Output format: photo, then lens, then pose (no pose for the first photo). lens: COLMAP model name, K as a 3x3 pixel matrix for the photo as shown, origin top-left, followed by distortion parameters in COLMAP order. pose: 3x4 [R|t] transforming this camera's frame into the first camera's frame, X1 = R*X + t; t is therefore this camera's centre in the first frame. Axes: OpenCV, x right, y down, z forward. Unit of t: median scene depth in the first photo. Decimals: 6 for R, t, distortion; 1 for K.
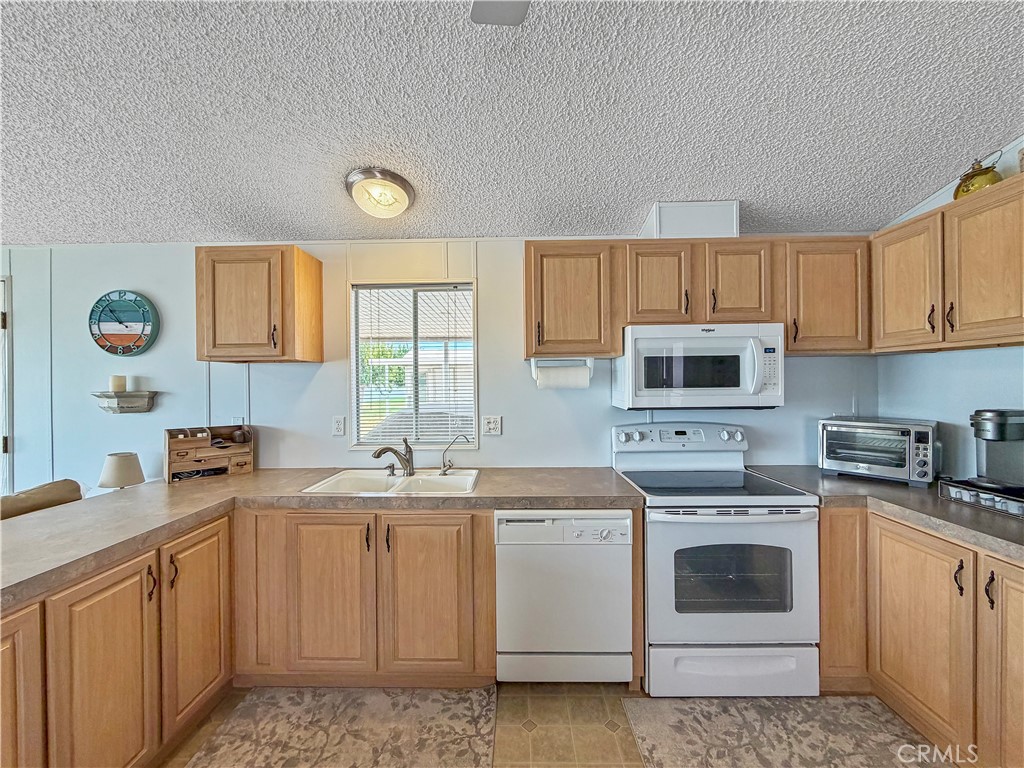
lens RADIAL K [[411.9, 0, 507.8], [0, 411.9, 383.9], [0, 0, 1]] dist [0.000990, -0.000401]
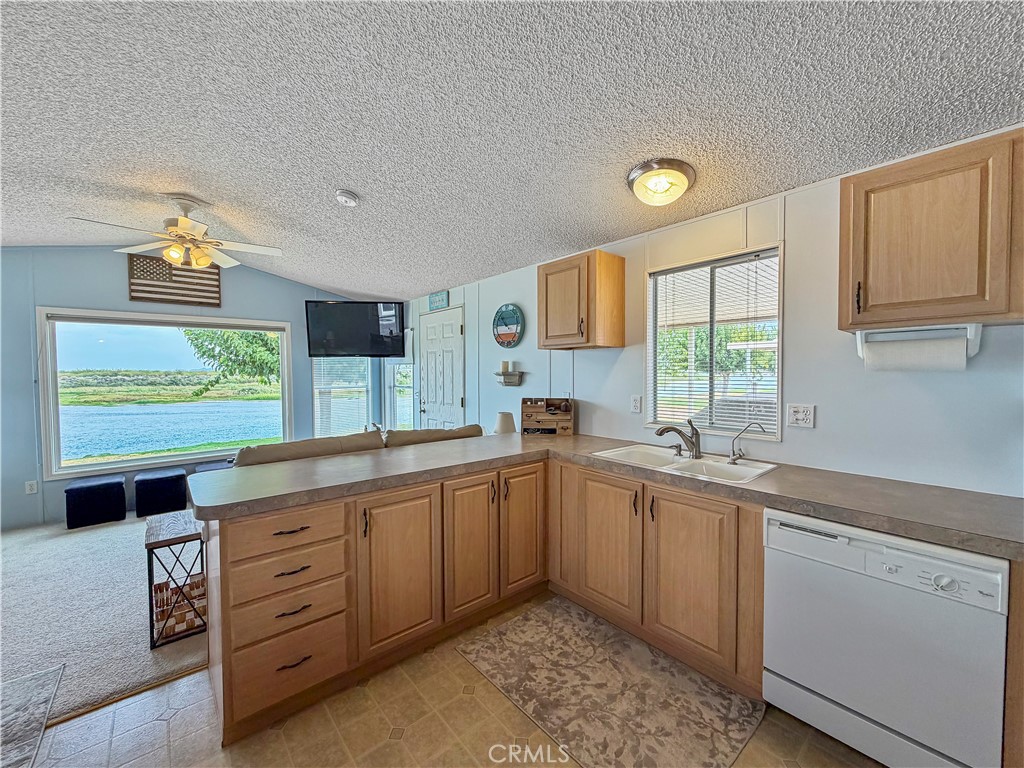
lens RADIAL K [[411.9, 0, 507.8], [0, 411.9, 383.9], [0, 0, 1]] dist [0.000990, -0.000401]
pose [[0.661333, 0.028417, -0.749554, 0.221809], [-0.004645, 0.999418, 0.033792, 0.013956], [0.750078, -0.018866, 0.661080, 0.011763]]
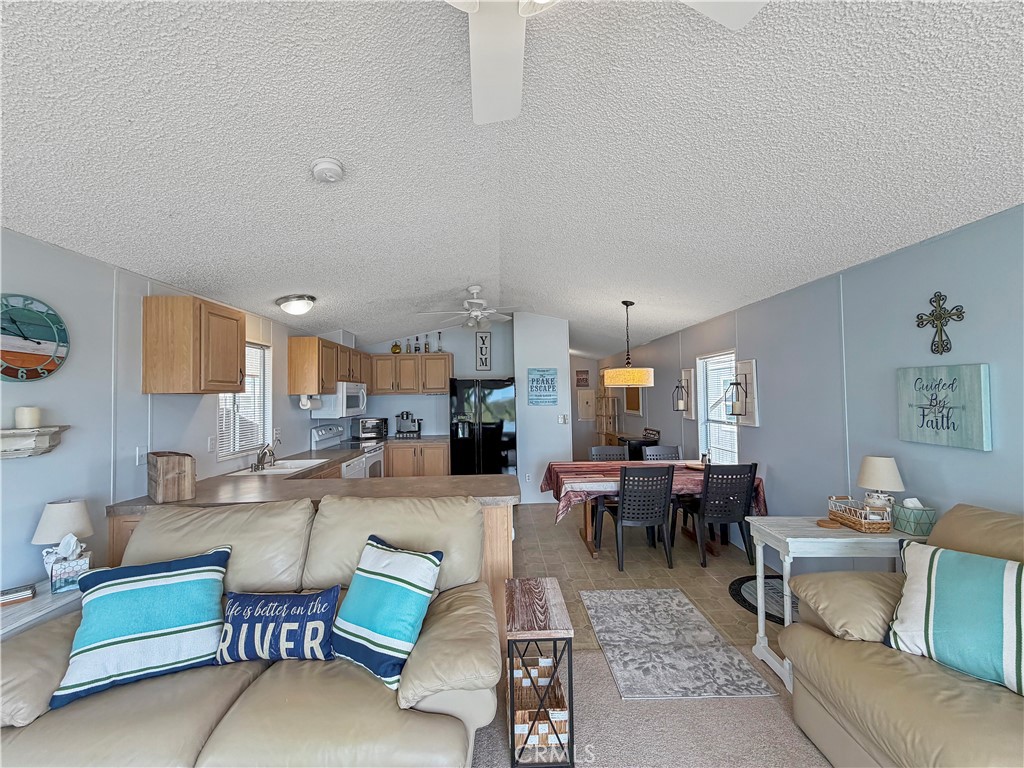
lens RADIAL K [[411.9, 0, 507.8], [0, 411.9, 383.9], [0, 0, 1]] dist [0.000990, -0.000401]
pose [[-0.035648, 0.041415, 0.998506, -1.999003], [0.024092, 0.998886, -0.040570, -0.012026], [-0.999074, 0.022610, -0.036606, 0.153575]]
